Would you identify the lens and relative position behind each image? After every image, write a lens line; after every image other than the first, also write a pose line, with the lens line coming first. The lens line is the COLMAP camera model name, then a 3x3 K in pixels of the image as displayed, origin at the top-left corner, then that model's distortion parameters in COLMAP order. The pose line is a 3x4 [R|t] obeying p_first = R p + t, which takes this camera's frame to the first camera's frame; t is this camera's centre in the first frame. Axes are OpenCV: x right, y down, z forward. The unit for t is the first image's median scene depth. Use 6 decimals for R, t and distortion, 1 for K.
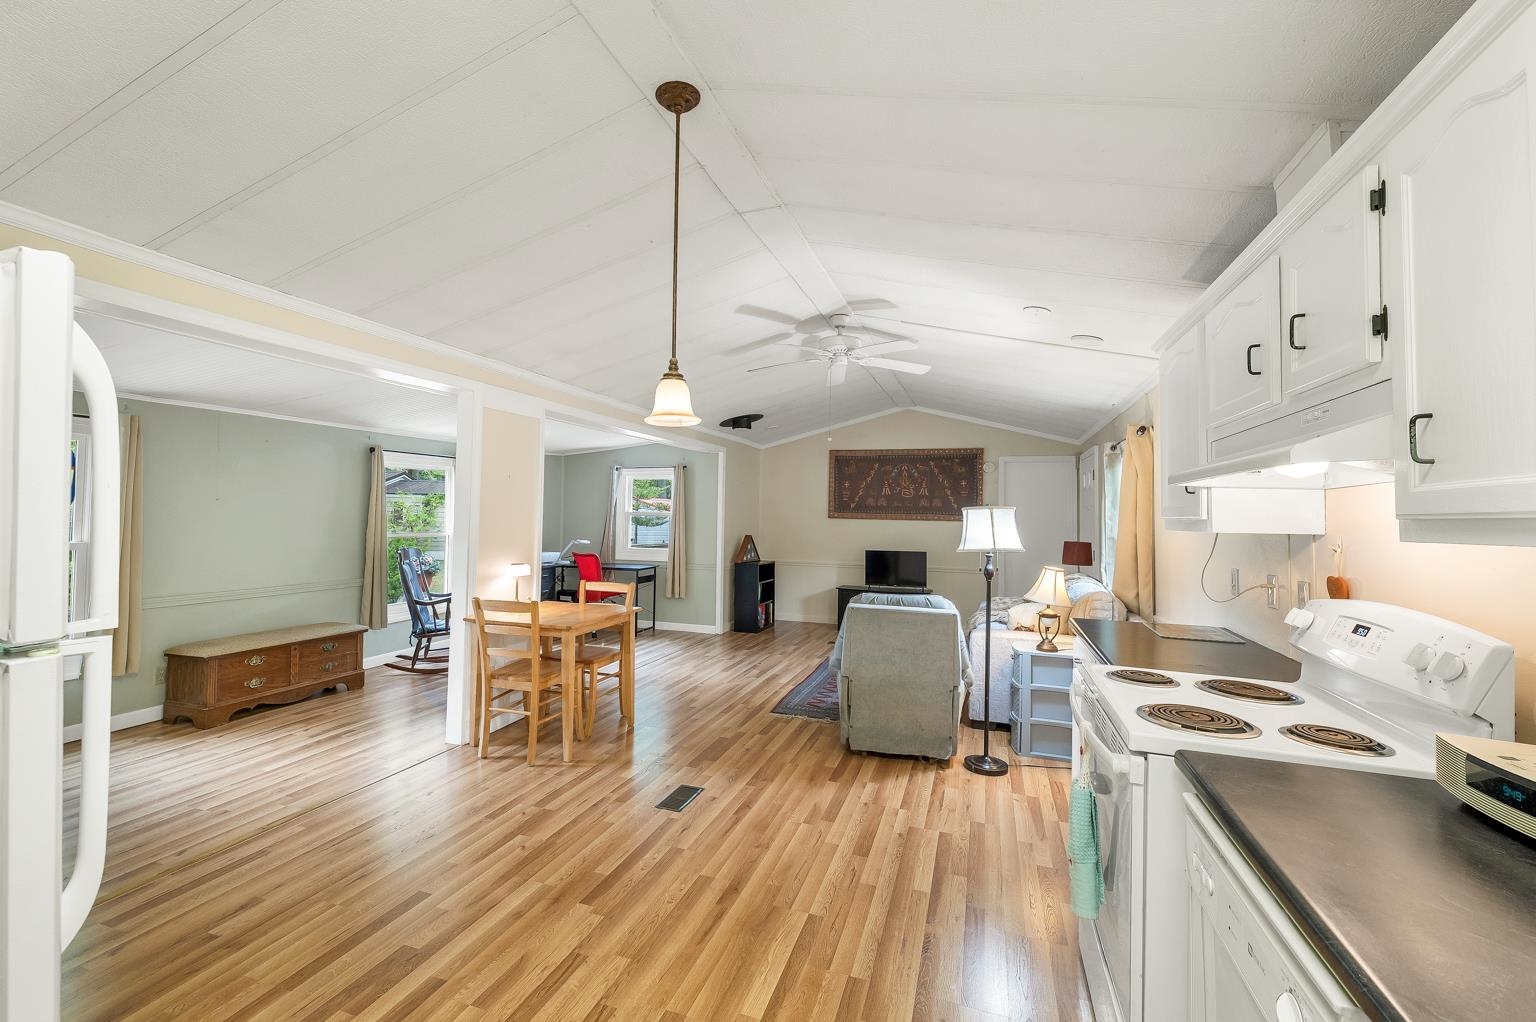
lens RADIAL K [[652.7, 0, 740.7], [0, 652.7, 500.9], [0, 0, 1]] dist [0.005742, -0.000414]
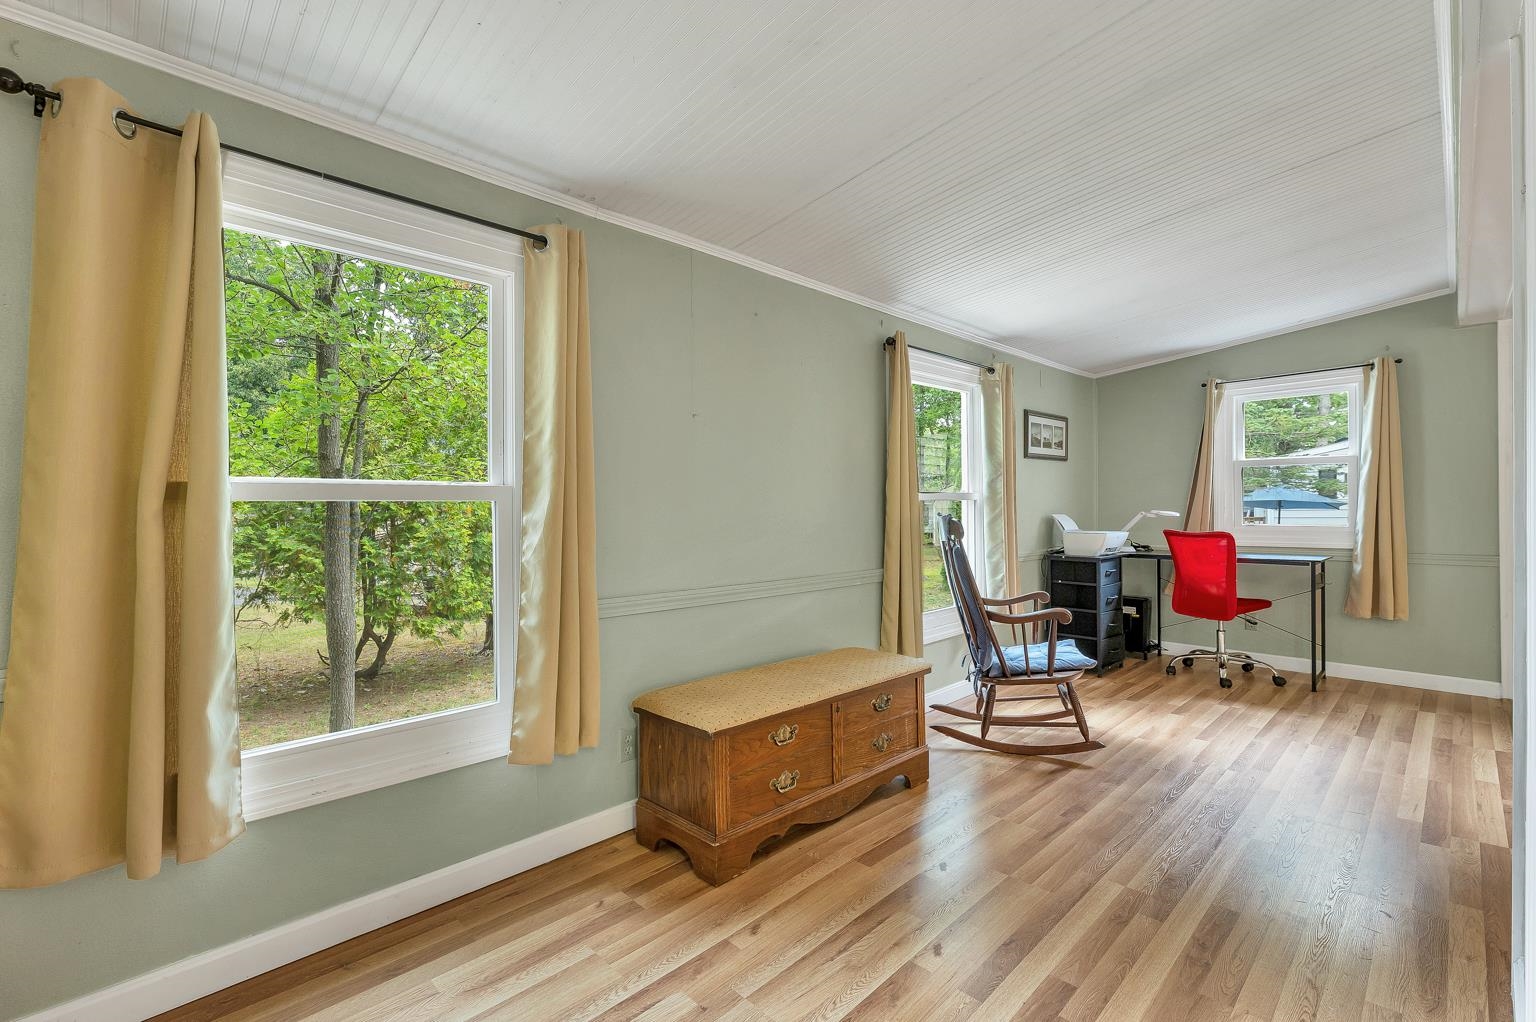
lens RADIAL K [[663.0, 0, 768.9], [0, 663.0, 509.0], [0, 0, 1]] dist [-0.000318, -0.000010]
pose [[0.900637, -0.019616, -0.434129, -0.418513], [0.028338, 0.999506, 0.013627, 0.055744], [0.433647, -0.024575, 0.900747, 0.438306]]
